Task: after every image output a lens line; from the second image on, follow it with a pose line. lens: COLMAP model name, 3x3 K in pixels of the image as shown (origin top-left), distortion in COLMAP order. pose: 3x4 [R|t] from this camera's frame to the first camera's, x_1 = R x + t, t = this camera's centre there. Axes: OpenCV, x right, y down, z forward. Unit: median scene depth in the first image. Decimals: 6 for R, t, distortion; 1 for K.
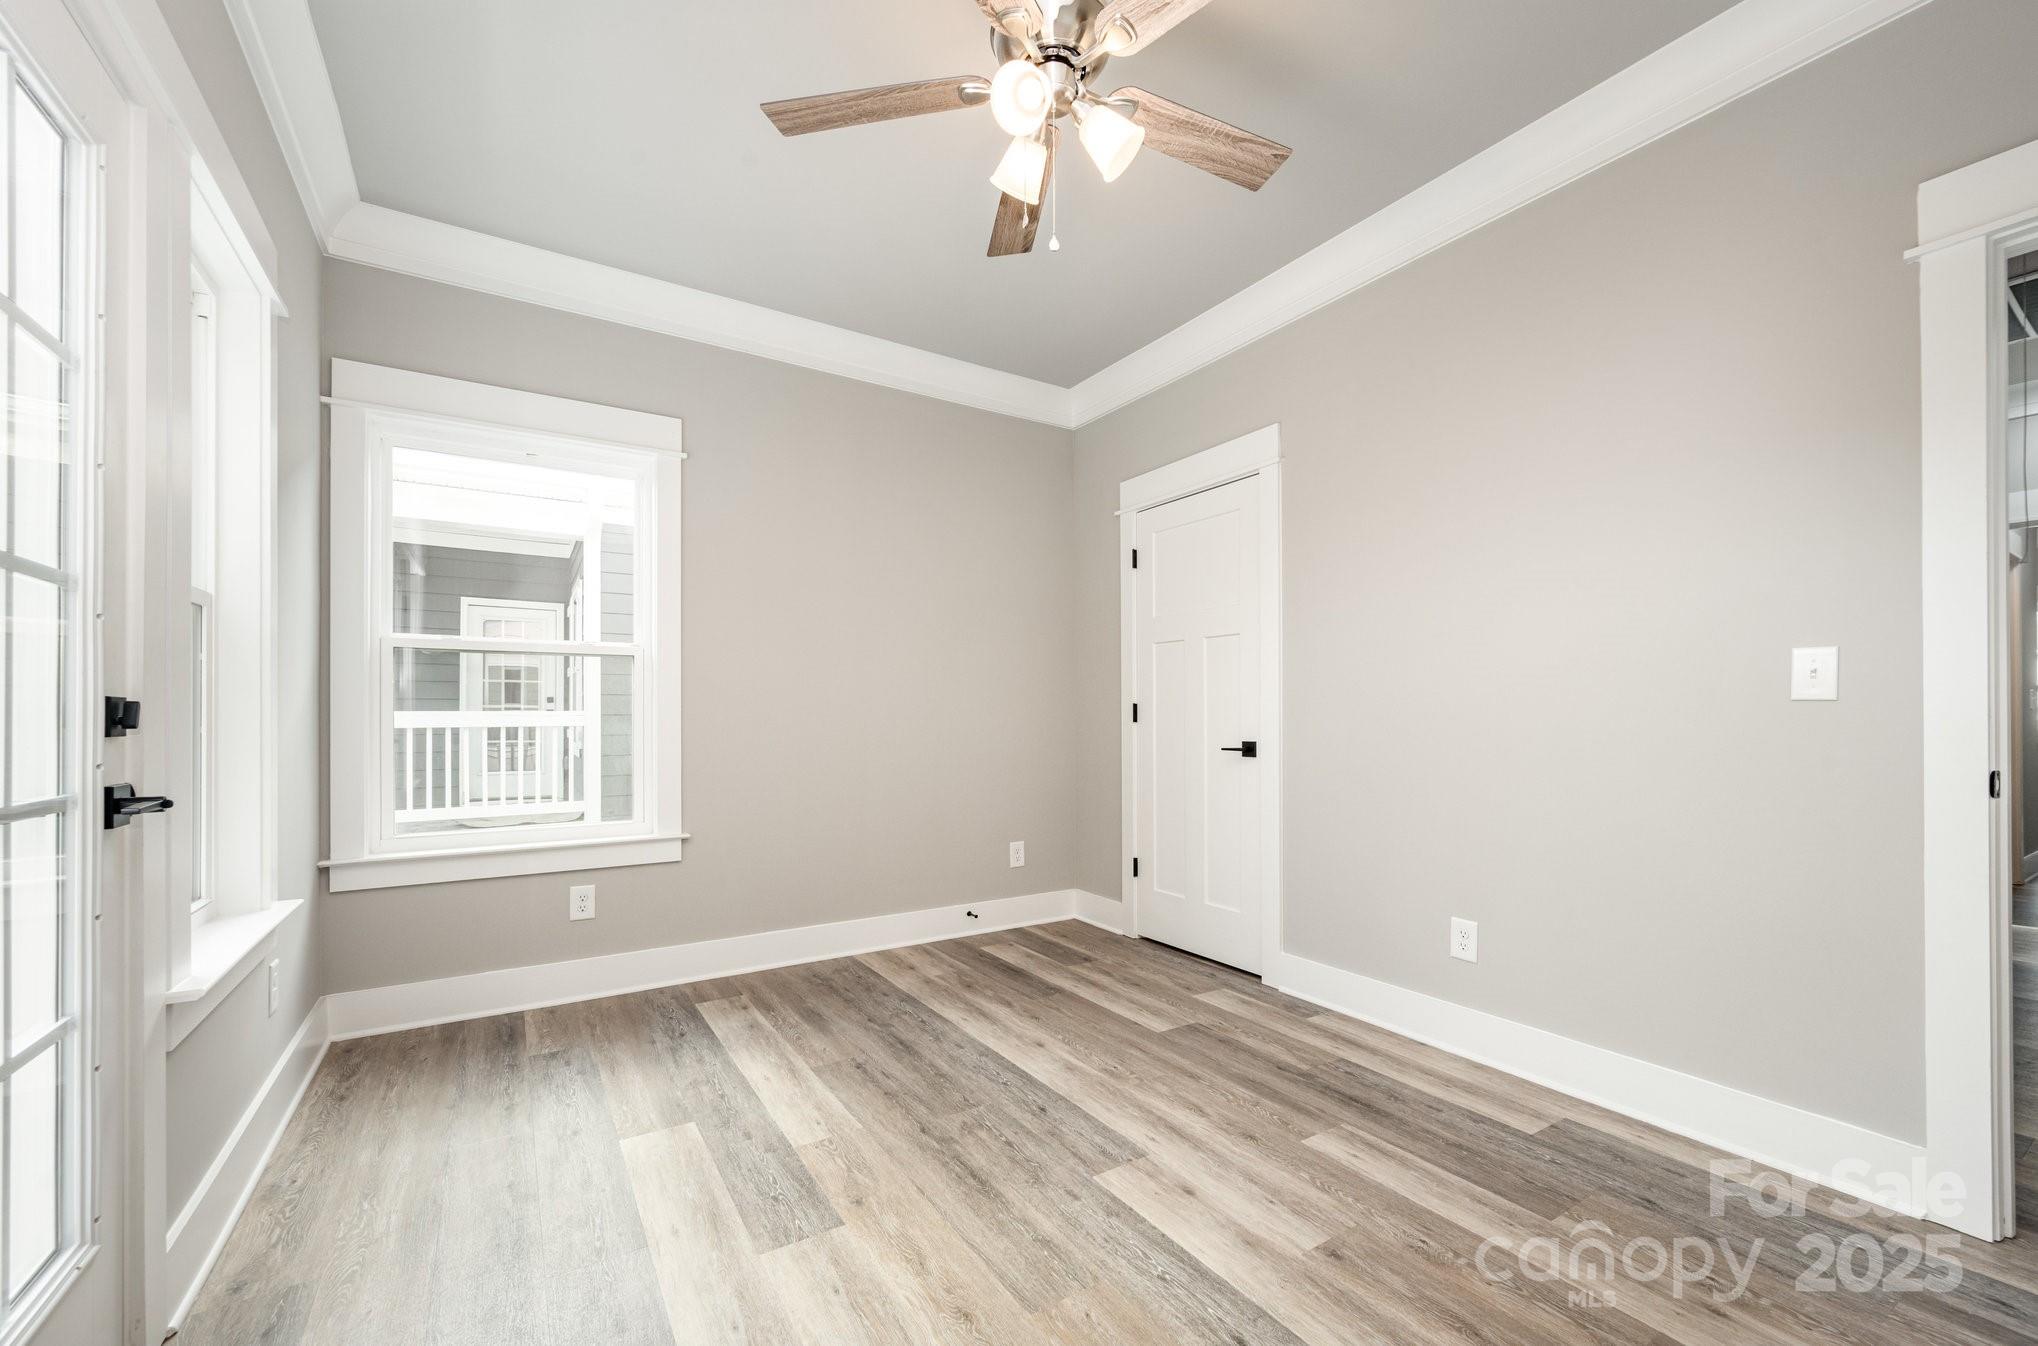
lens RADIAL K [[825.5, 0, 1015.7], [0, 825.5, 696.7], [0, 0, 1]] dist [0.002589, 0.000147]
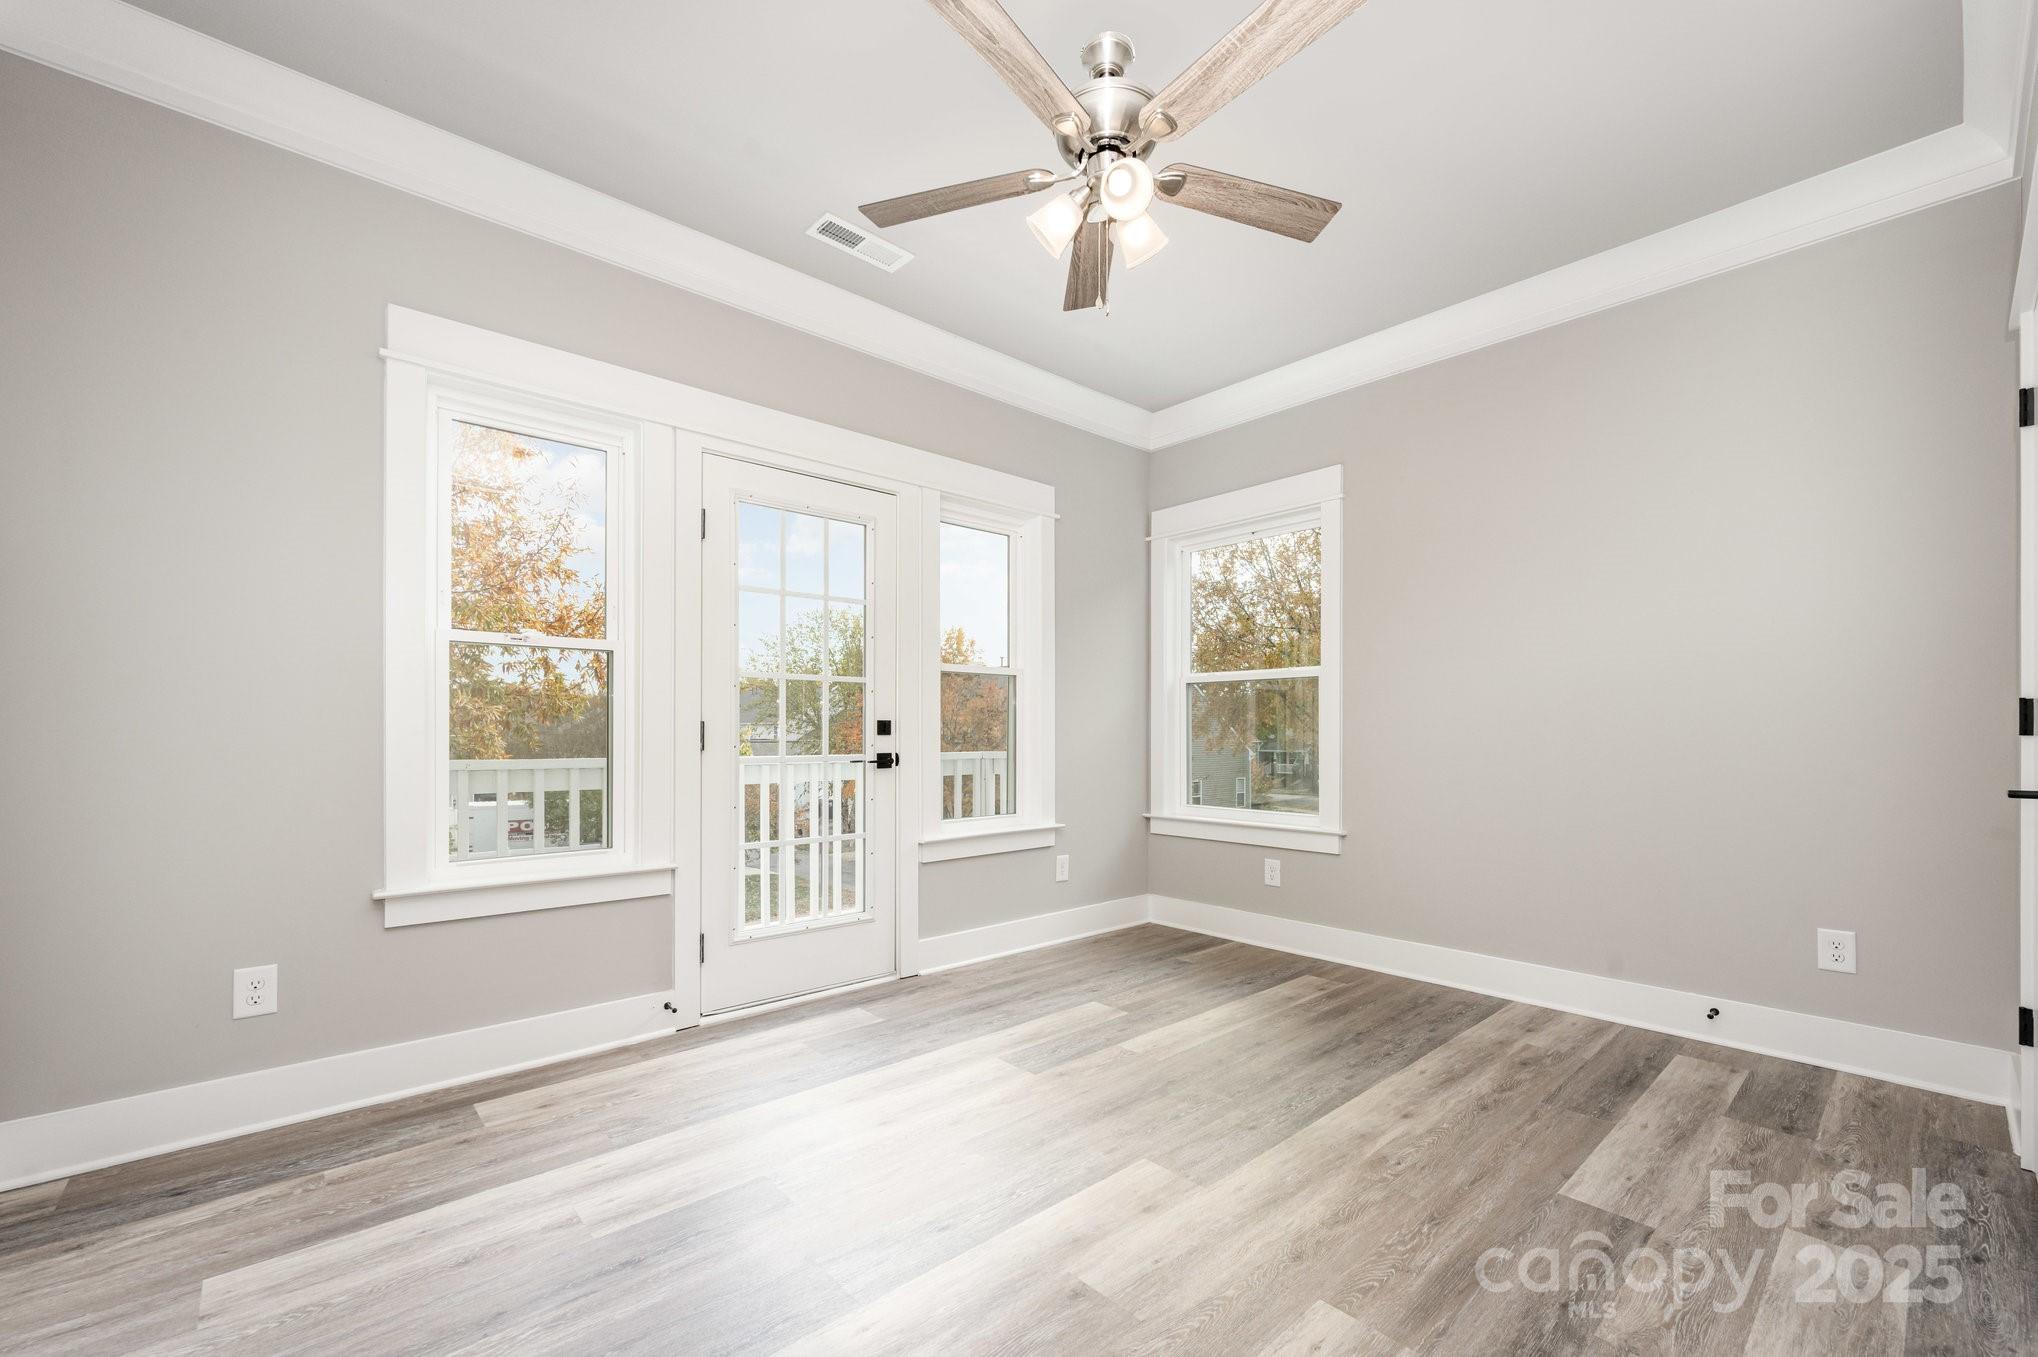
lens RADIAL K [[813.2, 0, 1011.8], [0, 813.2, 703.8], [0, 0, 1]] dist [0.001424, -0.000158]
pose [[0.165387, -0.034119, -0.985638, 0.691122], [0.023047, 0.999262, -0.030724, 0.018860], [0.985959, -0.017634, 0.166051, 0.418405]]
